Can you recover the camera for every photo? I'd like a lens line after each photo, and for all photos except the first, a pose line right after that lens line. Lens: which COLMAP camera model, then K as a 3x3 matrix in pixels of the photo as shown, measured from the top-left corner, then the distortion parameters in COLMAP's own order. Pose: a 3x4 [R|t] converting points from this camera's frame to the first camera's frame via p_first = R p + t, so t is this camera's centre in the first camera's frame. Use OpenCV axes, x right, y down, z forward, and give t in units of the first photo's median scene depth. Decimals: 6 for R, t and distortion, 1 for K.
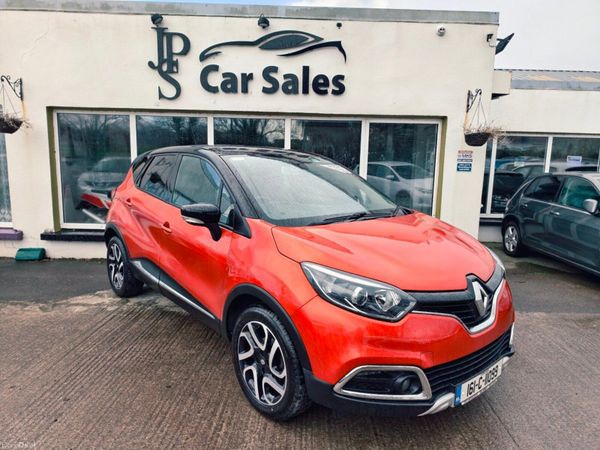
lens RADIAL K [[417.8, 0, 300.0], [0, 417.8, 225.0], [0, 0, 1]] dist [0.006405, 0.000018]
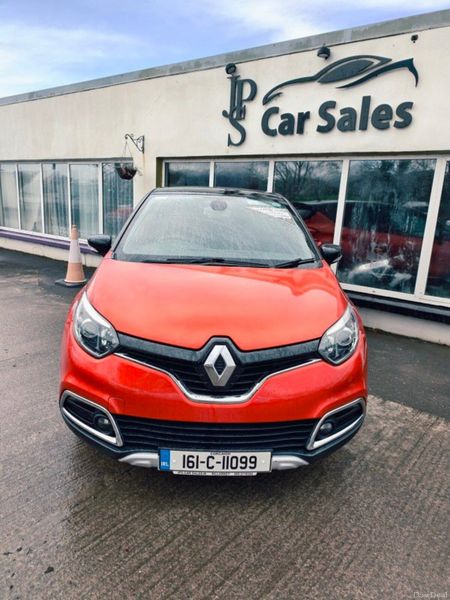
lens RADIAL K [[417.8, 0, 225.0], [0, 417.8, 300.0], [0, 0, 1]] dist [0.006405, 0.000018]
pose [[0.788669, 0.161588, -0.593203, 0.363273], [-0.126559, 0.986849, 0.100555, -0.016113], [0.601651, -0.004230, 0.798748, 0.134140]]
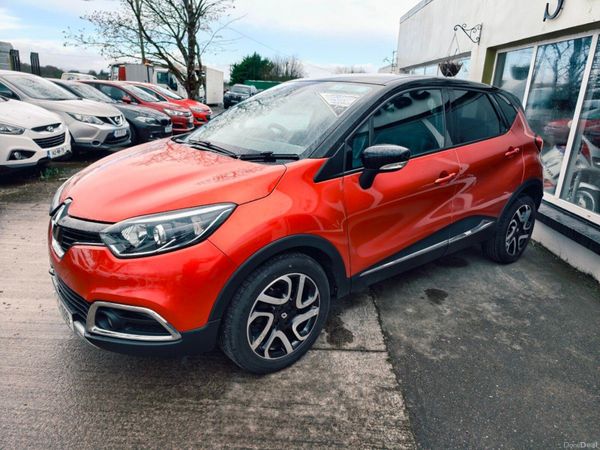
lens RADIAL K [[416.0, 0, 307.6], [0, 416.0, 229.5], [0, 0, 1]] dist [0.005241, -0.002253]
pose [[-0.009219, 0.295365, -0.955340, 0.533165], [-0.189269, 0.937596, 0.291705, -0.077931], [0.981882, 0.183506, 0.047260, 0.604934]]
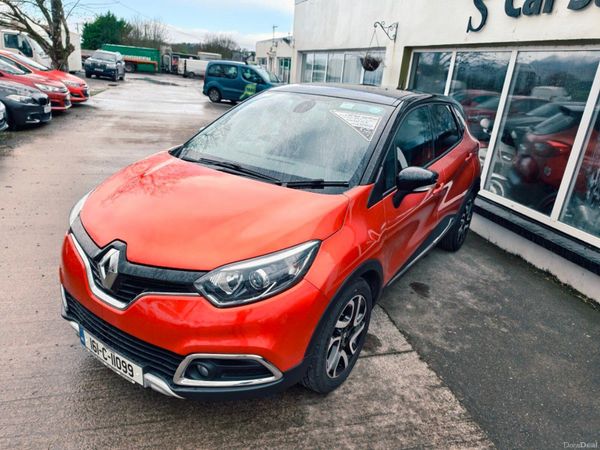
lens RADIAL K [[417.8, 0, 300.0], [0, 417.8, 225.0], [0, 0, 1]] dist [0.006405, 0.000018]
pose [[0.272239, 0.338852, -0.900592, 0.510443], [-0.216979, 0.933455, 0.285627, -0.095614], [0.937447, 0.117650, 0.327646, 0.427960]]
